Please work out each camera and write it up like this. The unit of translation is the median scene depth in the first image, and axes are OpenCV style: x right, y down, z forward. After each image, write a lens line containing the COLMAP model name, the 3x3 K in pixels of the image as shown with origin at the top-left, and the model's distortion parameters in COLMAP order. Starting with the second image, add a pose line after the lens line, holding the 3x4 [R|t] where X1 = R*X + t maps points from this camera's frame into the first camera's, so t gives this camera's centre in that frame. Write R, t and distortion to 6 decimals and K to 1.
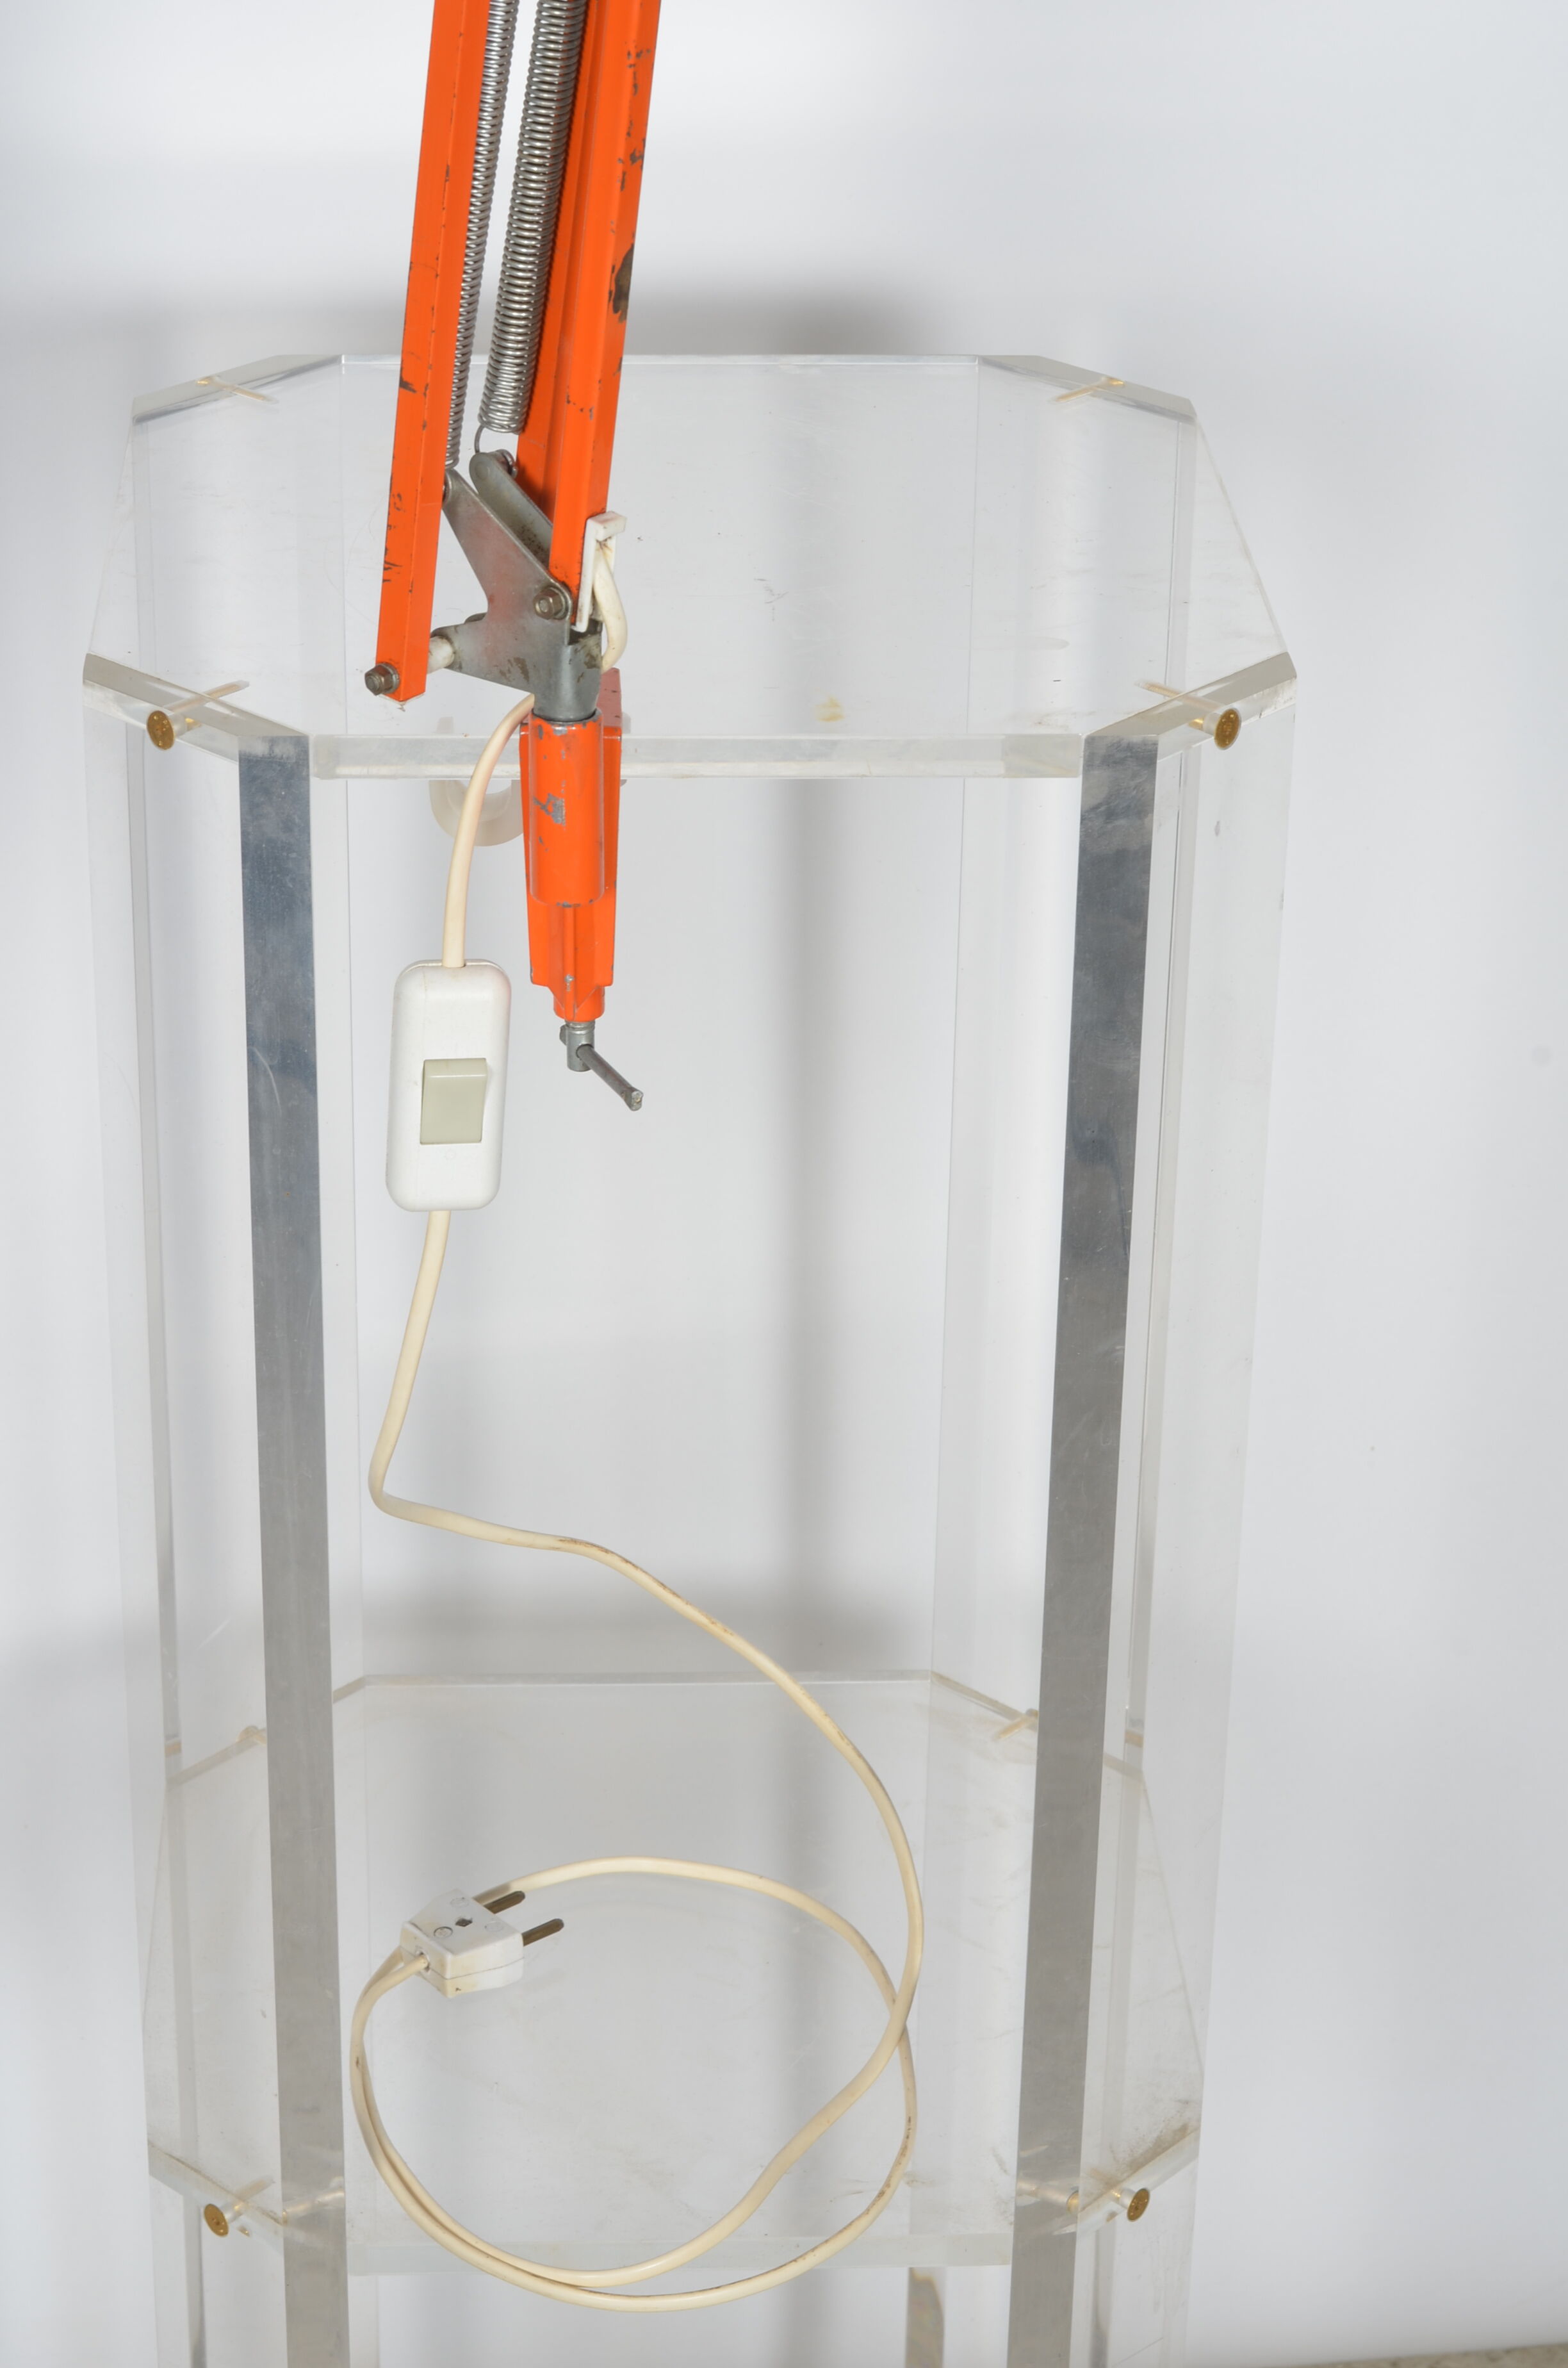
lens RADIAL K [[5204.6, 0, 784.0], [0, 5204.6, 1184.0], [0, 0, 1]] dist [-0.084090, -0.480256]
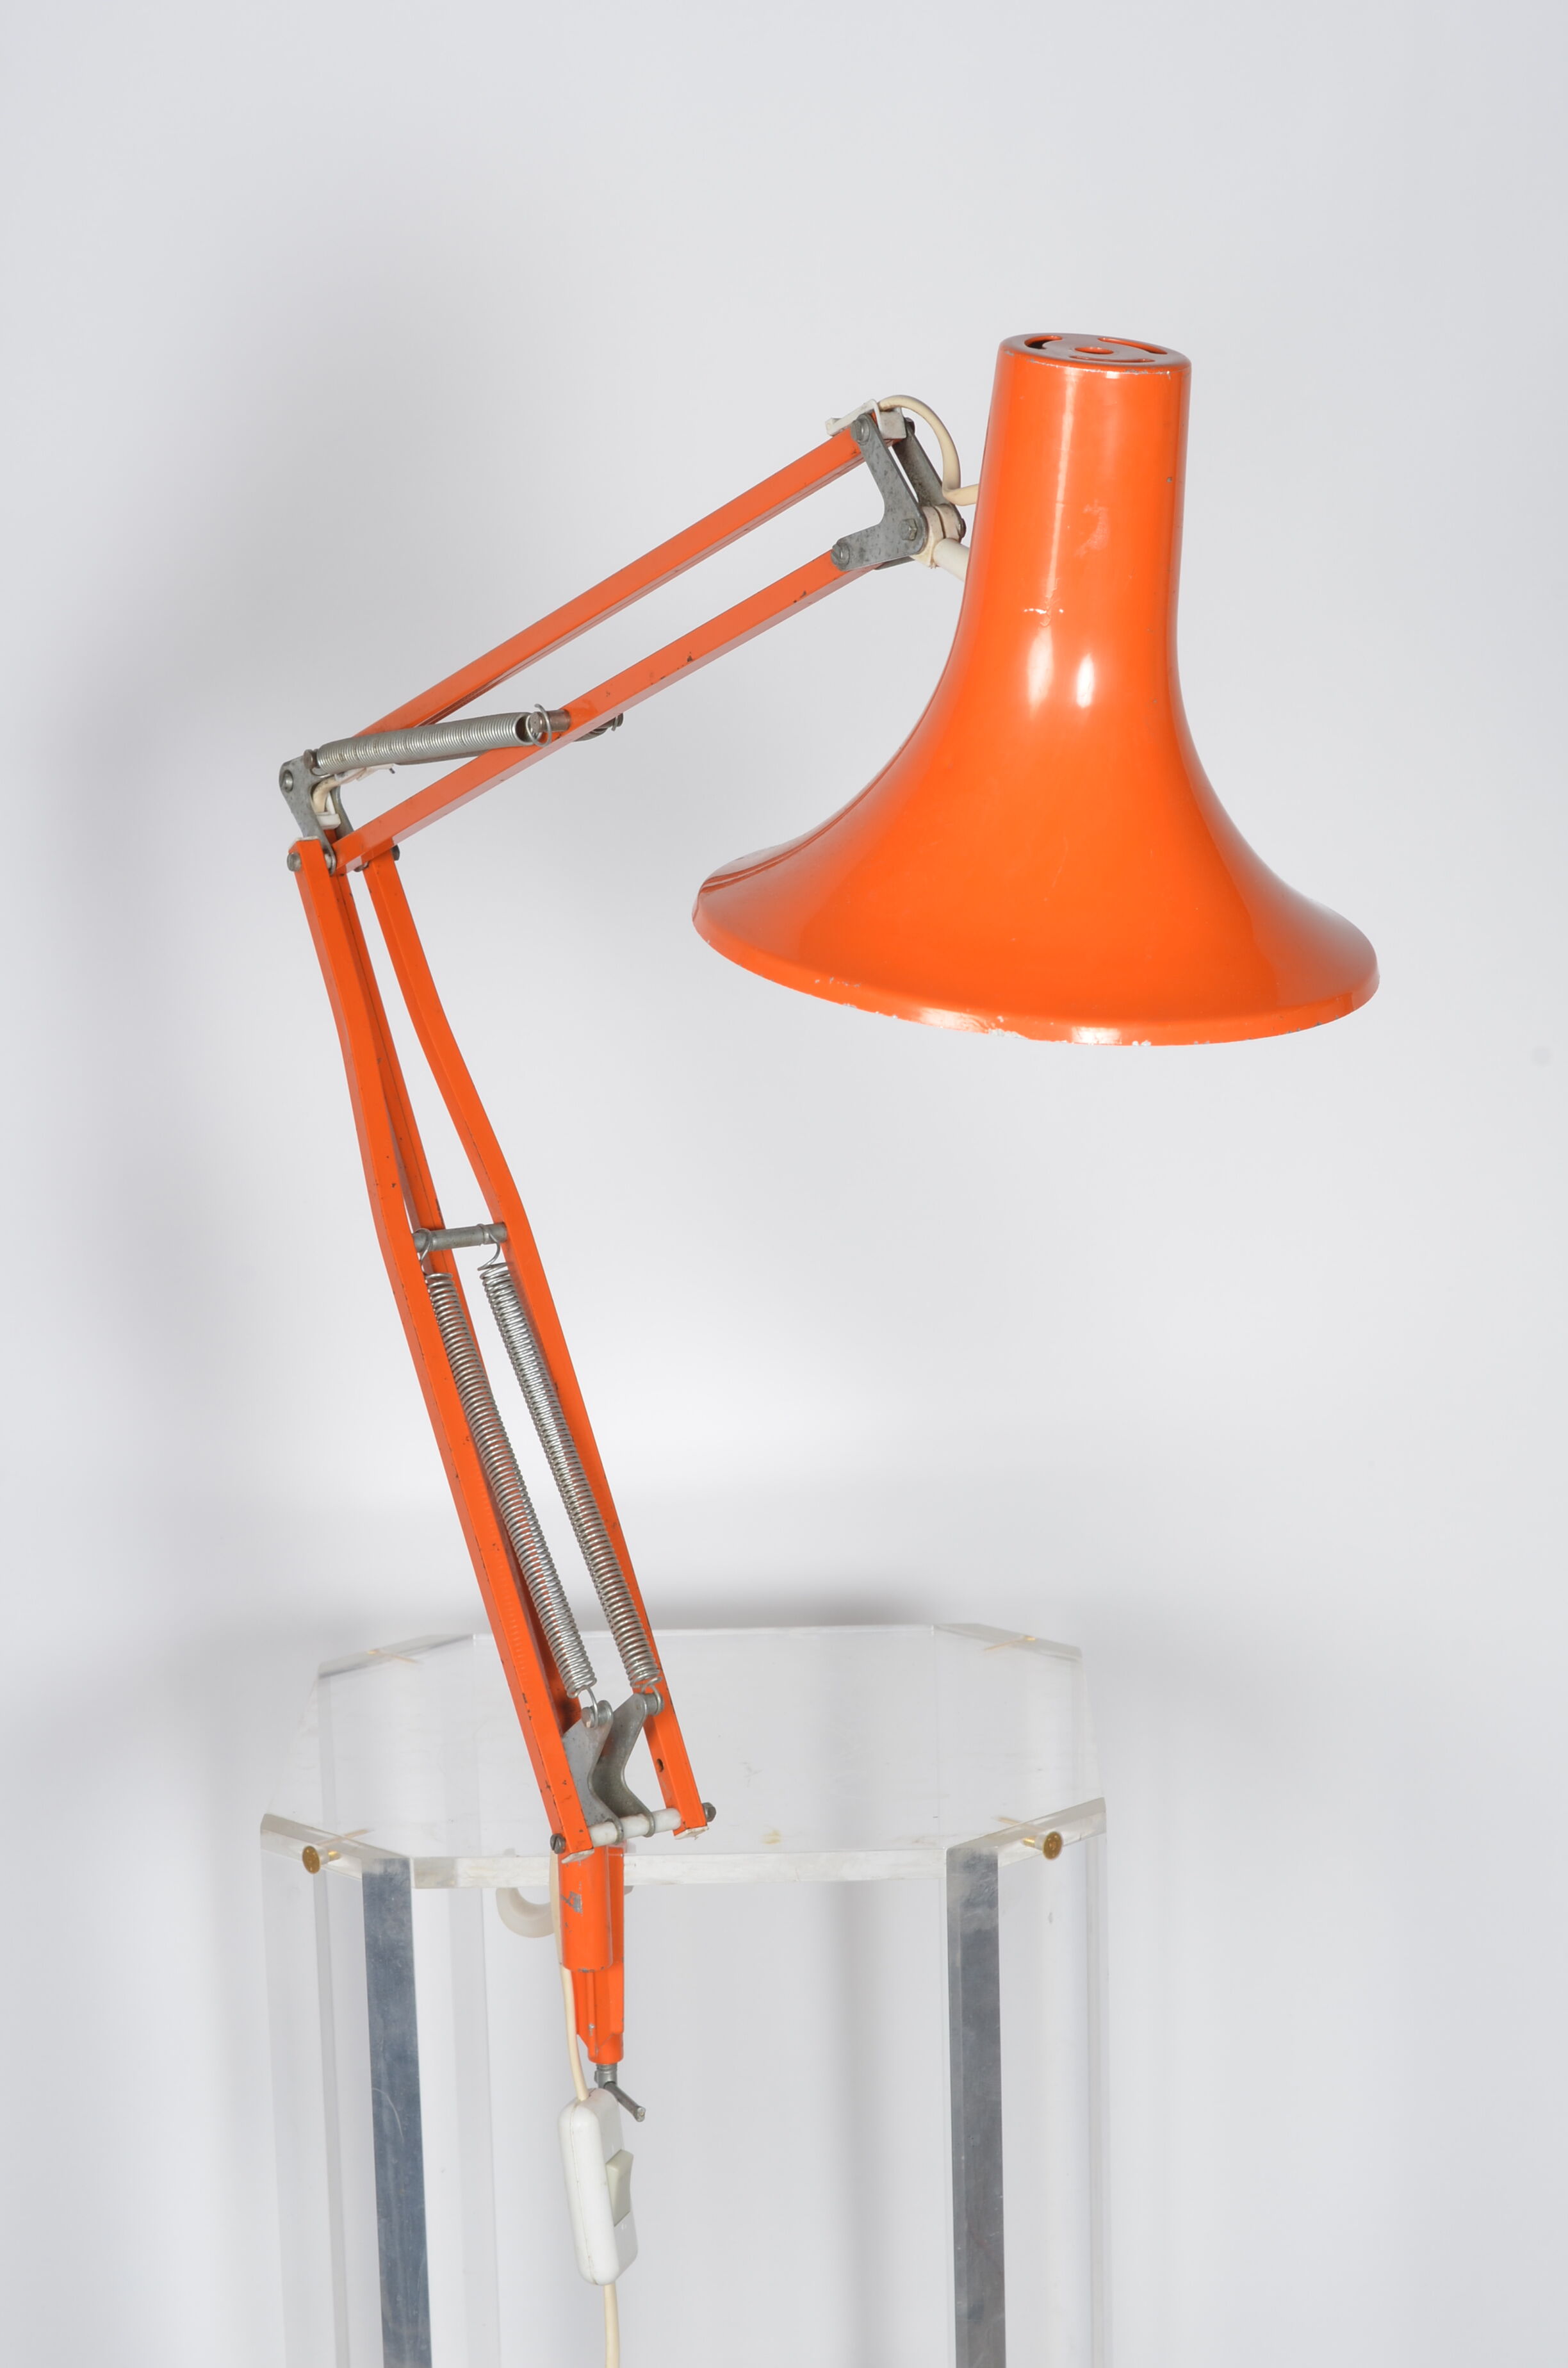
lens RADIAL K [[5204.6, 0, 784.0], [0, 5204.6, 1184.0], [0, 0, 1]] dist [-0.084090, -0.480256]
pose [[0.996577, -0.032329, -0.076087, 0.126068], [0.009190, 0.957982, -0.286682, 0.146676], [0.082158, 0.285001, 0.955000, -0.419997]]
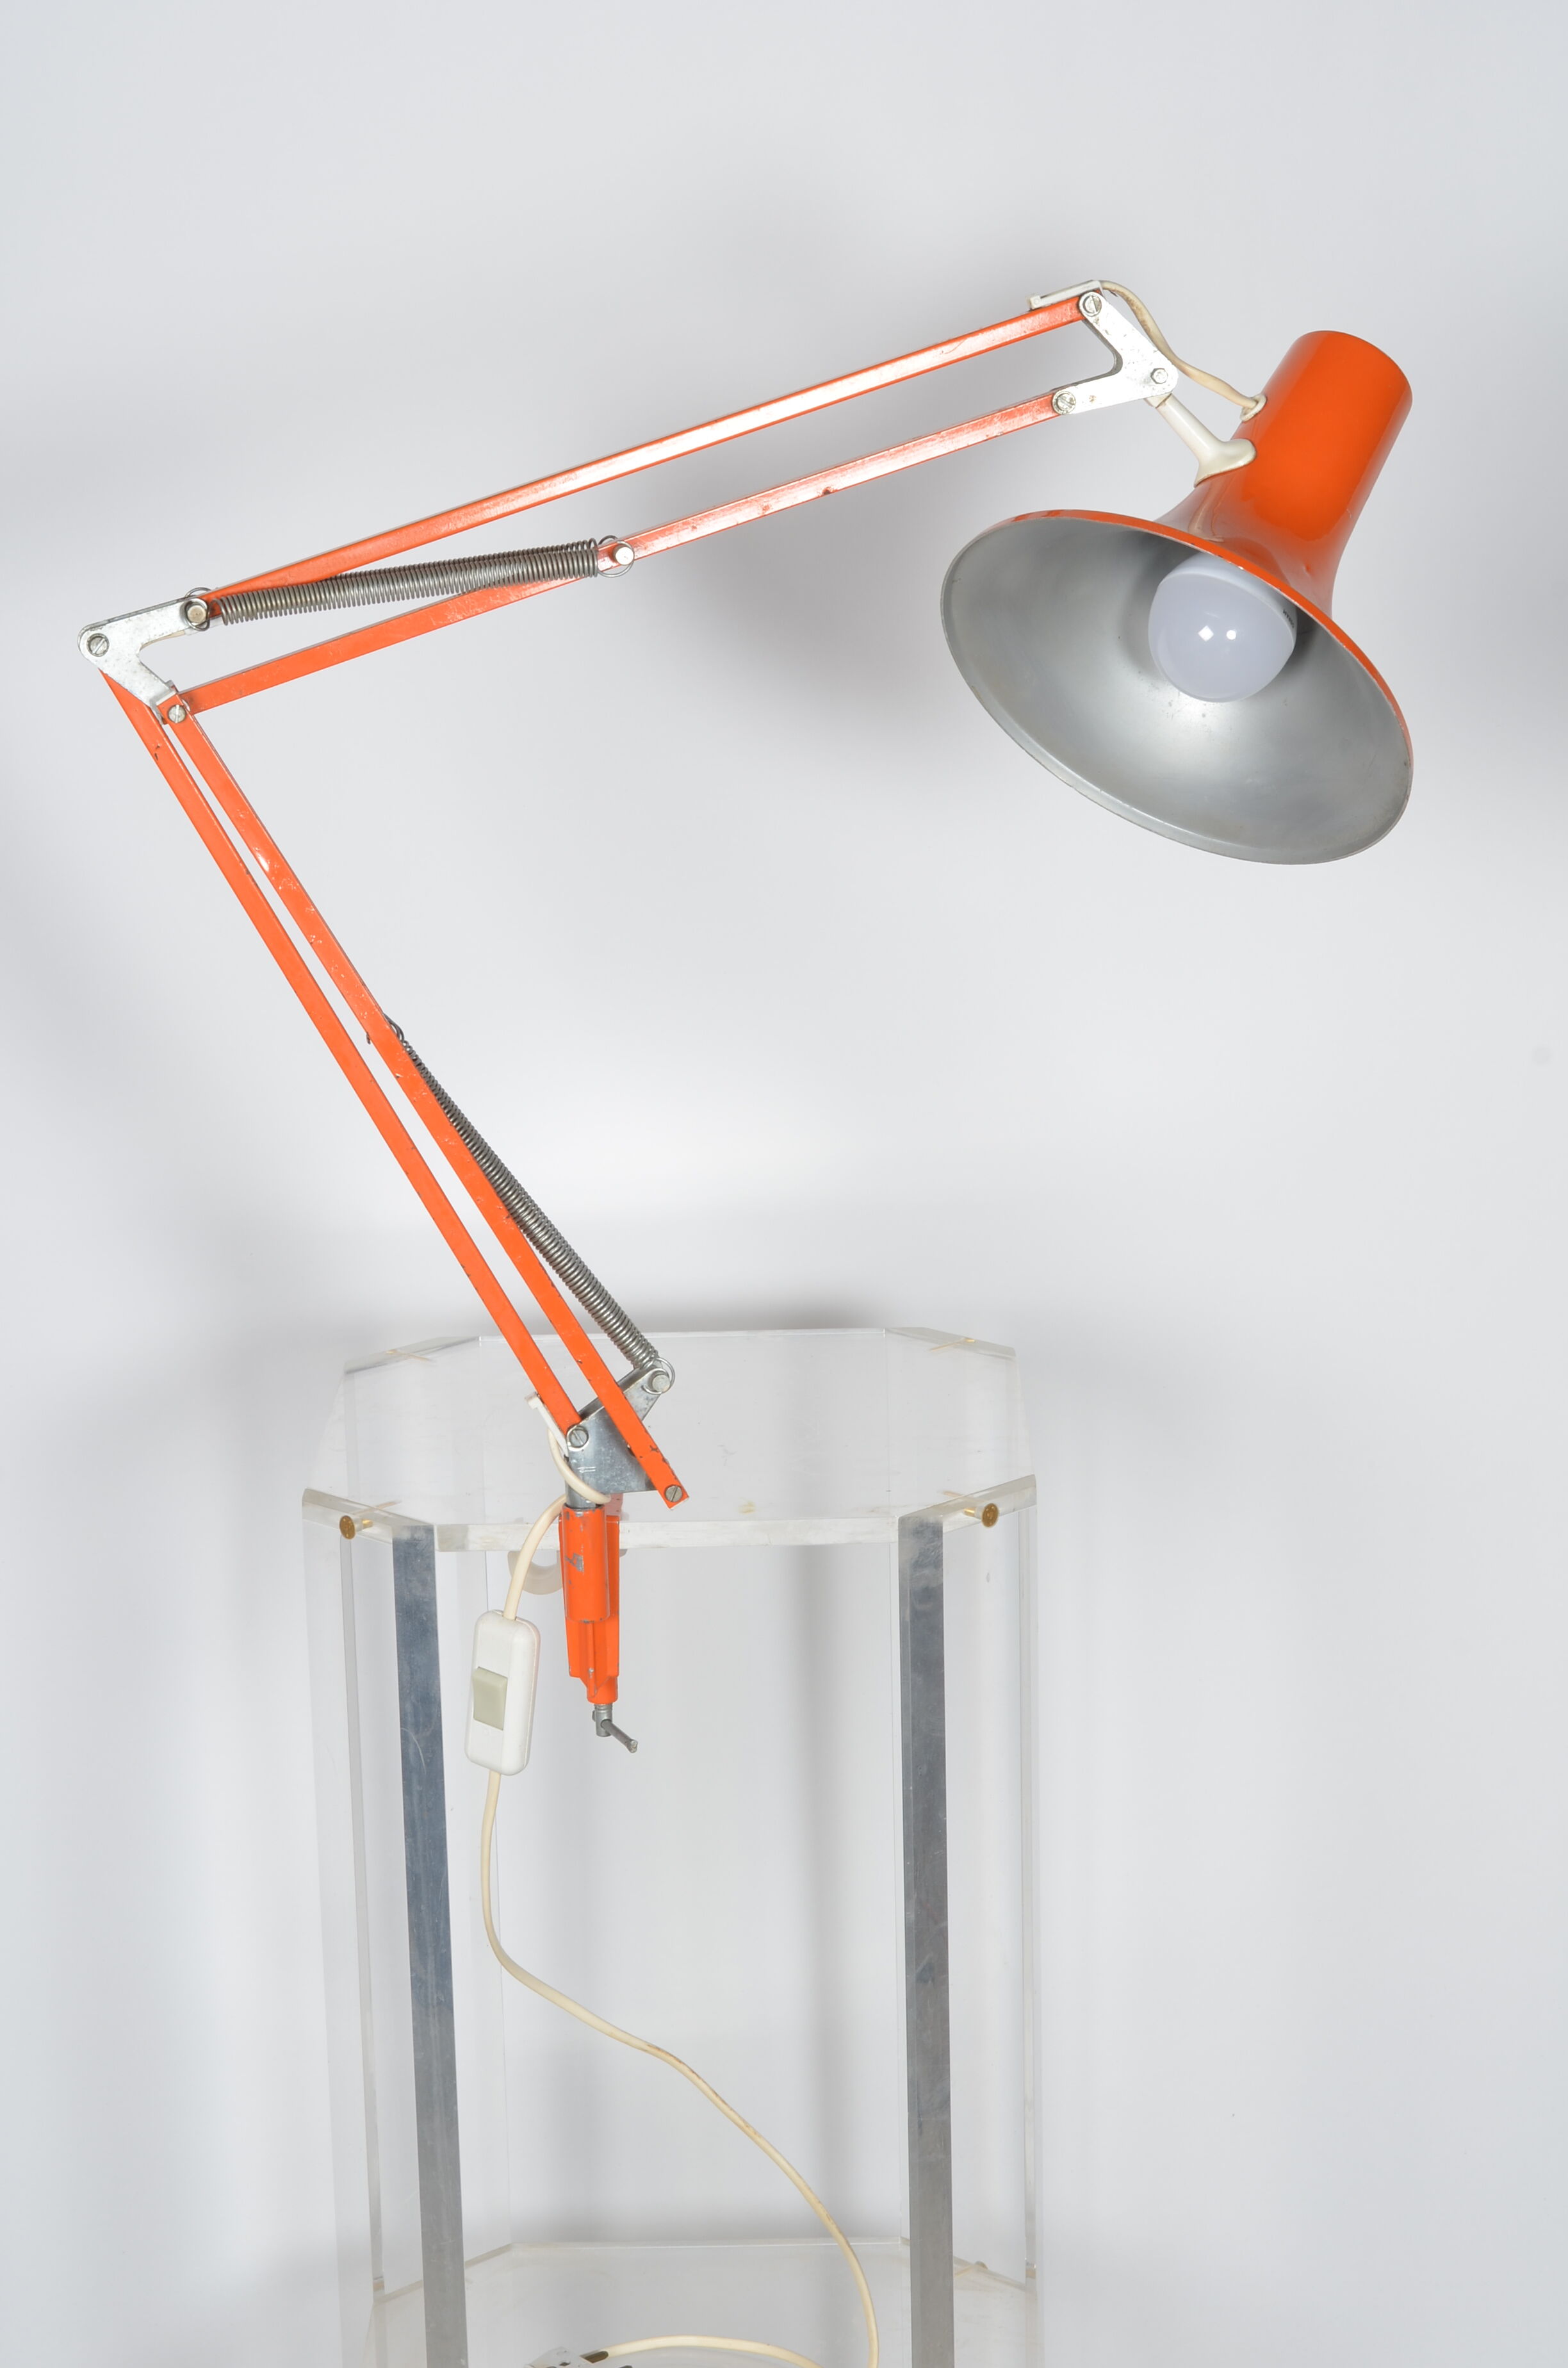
lens RADIAL K [[5204.6, 0, 784.0], [0, 5204.6, 1184.0], [0, 0, 1]] dist [-0.084090, -0.480256]
pose [[0.997515, -0.027425, -0.064898, 0.129998], [0.011230, 0.971242, -0.237828, 0.202205], [0.069555, 0.236508, 0.969137, -0.628751]]
